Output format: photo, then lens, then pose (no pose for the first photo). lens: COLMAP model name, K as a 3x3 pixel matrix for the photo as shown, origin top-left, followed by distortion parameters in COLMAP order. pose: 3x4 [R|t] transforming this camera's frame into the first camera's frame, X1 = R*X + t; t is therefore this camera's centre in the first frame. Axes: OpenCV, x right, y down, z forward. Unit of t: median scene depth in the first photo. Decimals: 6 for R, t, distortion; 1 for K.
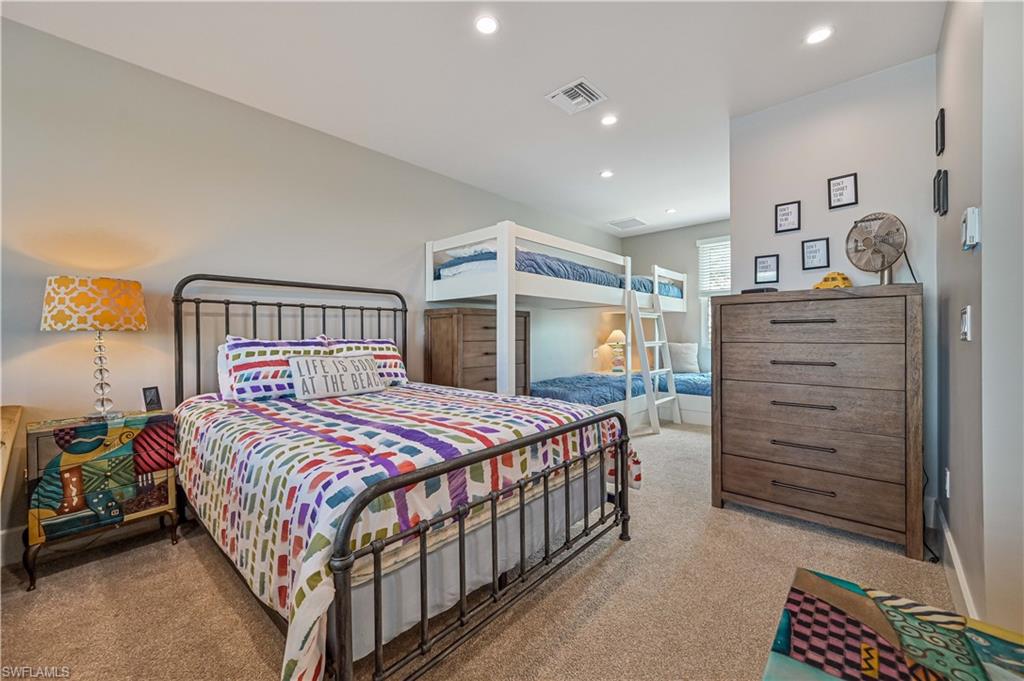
lens RADIAL K [[398.9, 0, 511.9], [0, 398.9, 343.2], [0, 0, 1]] dist [0.001766, 0.000013]
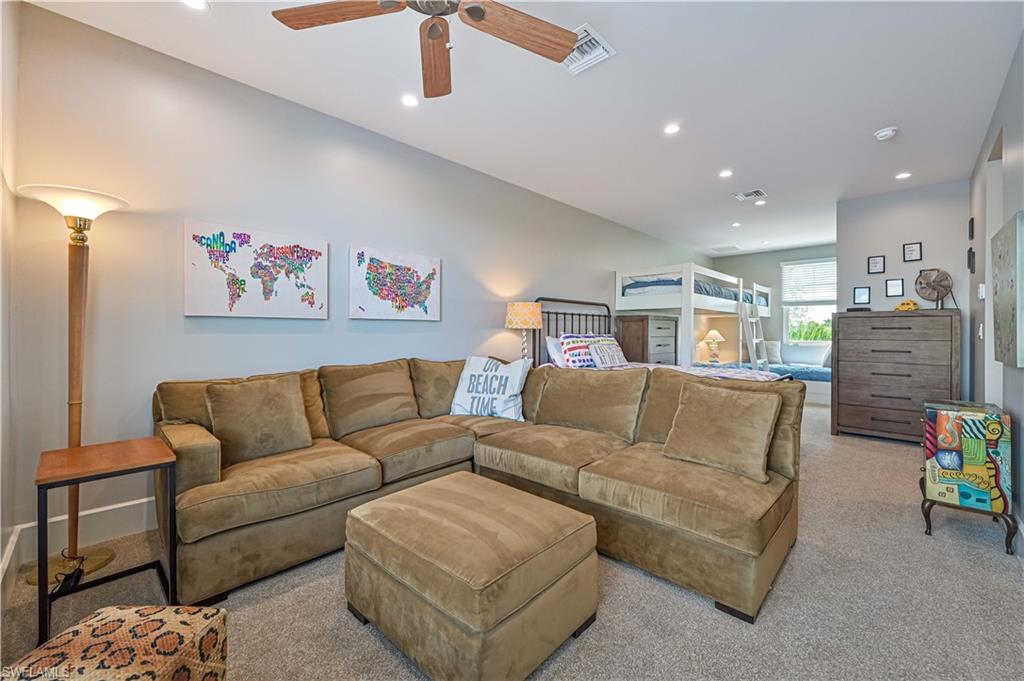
lens RADIAL K [[403.6, 0, 509.3], [0, 403.6, 337.3], [0, 0, 1]] dist [0.002058, 0.000369]
pose [[0.998912, 0.014112, -0.044444, -0.737741], [-0.014468, 0.999866, -0.007697, 0.020640], [0.044329, 0.008332, 0.998982, -0.729232]]
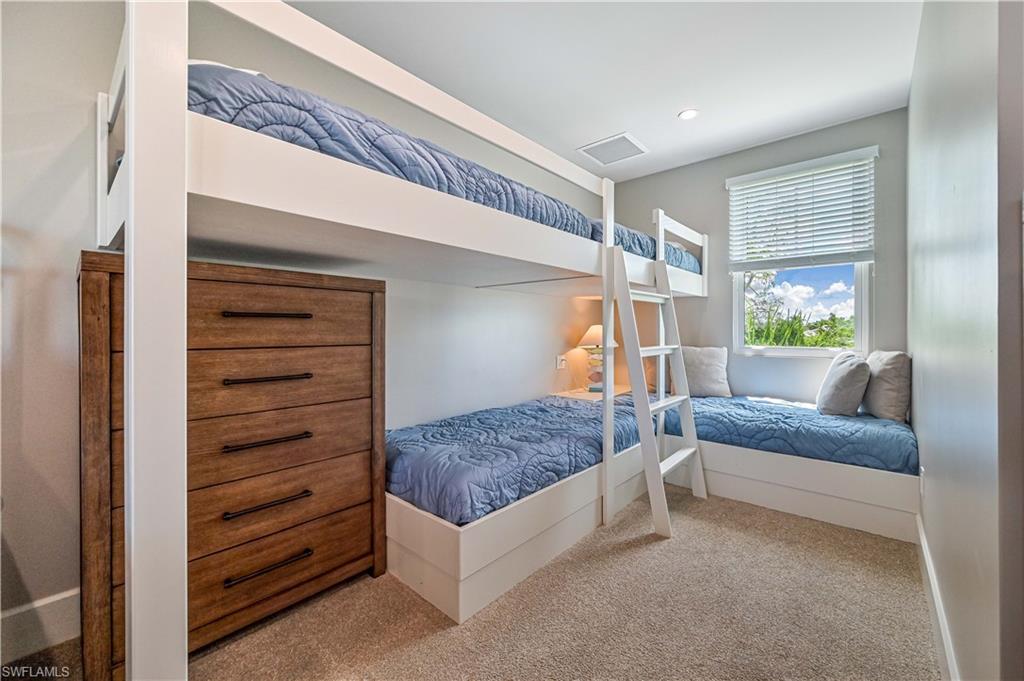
lens RADIAL K [[399.4, 0, 508.4], [0, 399.4, 338.3], [0, 0, 1]] dist [0.001339, 0.000036]
pose [[0.999977, 0.006398, 0.002104, 0.267485], [-0.006389, 0.999972, -0.003869, -0.019501], [-0.002129, 0.003856, 0.999990, 0.802235]]
